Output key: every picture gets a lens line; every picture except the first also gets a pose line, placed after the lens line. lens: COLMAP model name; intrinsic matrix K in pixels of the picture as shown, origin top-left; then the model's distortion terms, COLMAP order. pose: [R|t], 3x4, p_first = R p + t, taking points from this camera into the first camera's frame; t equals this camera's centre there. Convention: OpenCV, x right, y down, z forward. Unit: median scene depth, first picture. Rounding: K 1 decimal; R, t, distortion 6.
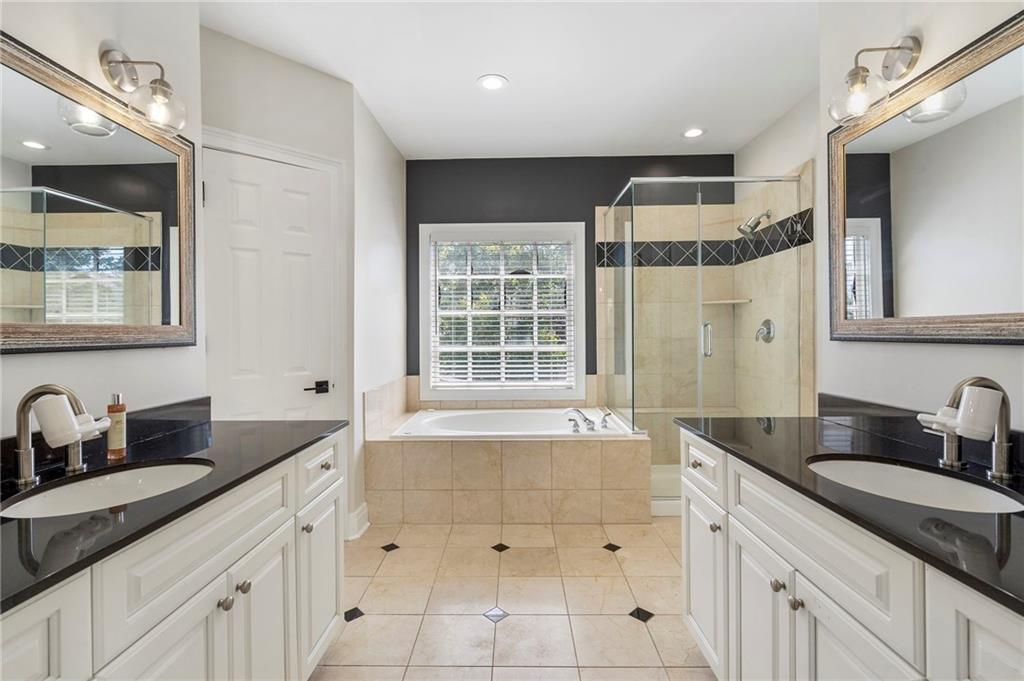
lens RADIAL K [[465.2, 0, 506.0], [0, 465.2, 332.2], [0, 0, 1]] dist [-0.010021, 0.002579]
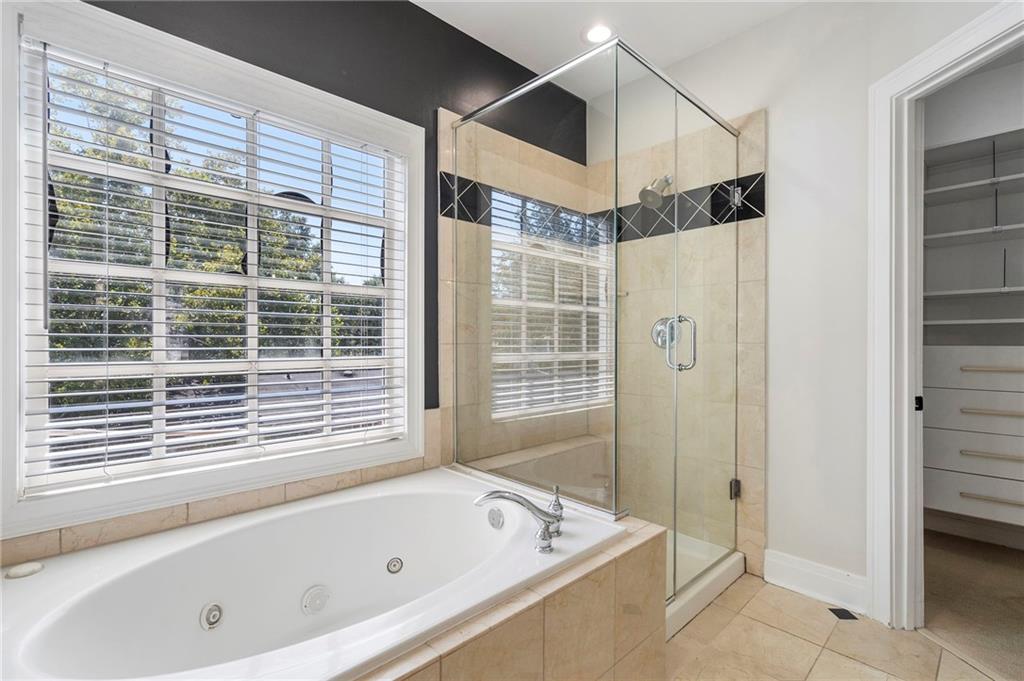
lens RADIAL K [[465.2, 0, 482.1], [0, 465.2, 344.5], [0, 0, 1]] dist [-0.010021, 0.002579]
pose [[0.719971, 0.004075, 0.693992, -0.208845], [-0.003804, 0.999991, -0.001925, 0.021080], [-0.693994, -0.001254, 0.719980, 0.755184]]
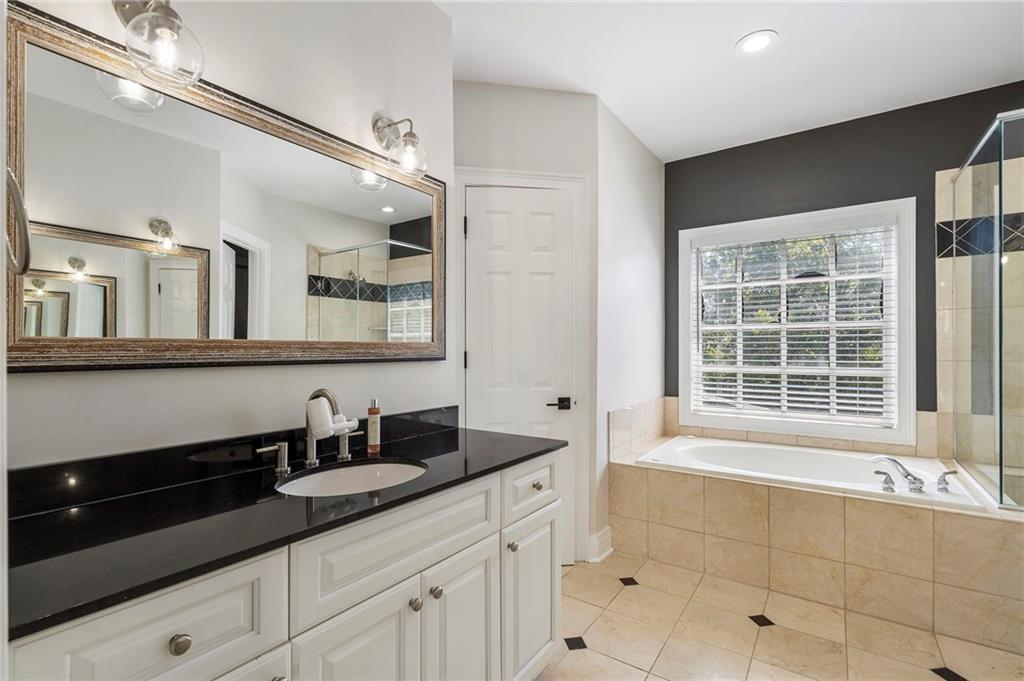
lens RADIAL K [[465.2, 0, 513.7], [0, 465.2, 346.7], [0, 0, 1]] dist [-0.010021, 0.002579]
pose [[0.832599, 0.003668, -0.553864, 0.066109], [-0.006080, 0.999978, -0.002517, -0.001393], [0.553843, 0.005463, 0.832603, 0.091130]]
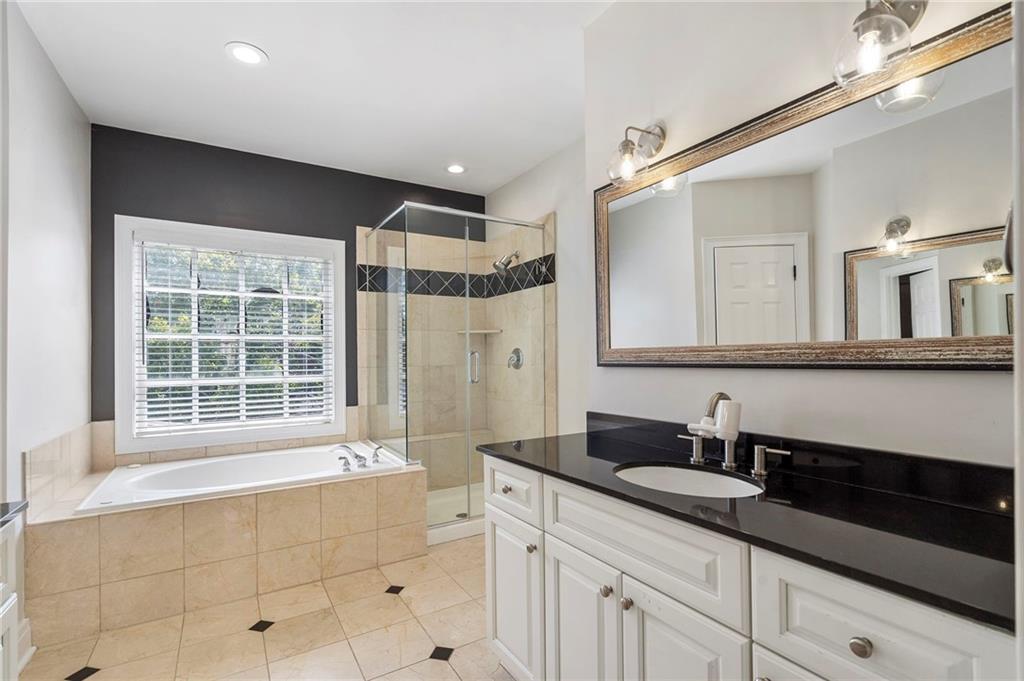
lens RADIAL K [[465.2, 0, 498.5], [0, 465.2, 355.0], [0, 0, 1]] dist [-0.010021, 0.002579]
pose [[0.845934, 0.001412, 0.533286, -0.085648], [0.004575, 0.999940, -0.009905, -0.000150], [-0.533268, 0.010819, 0.845877, 0.080595]]
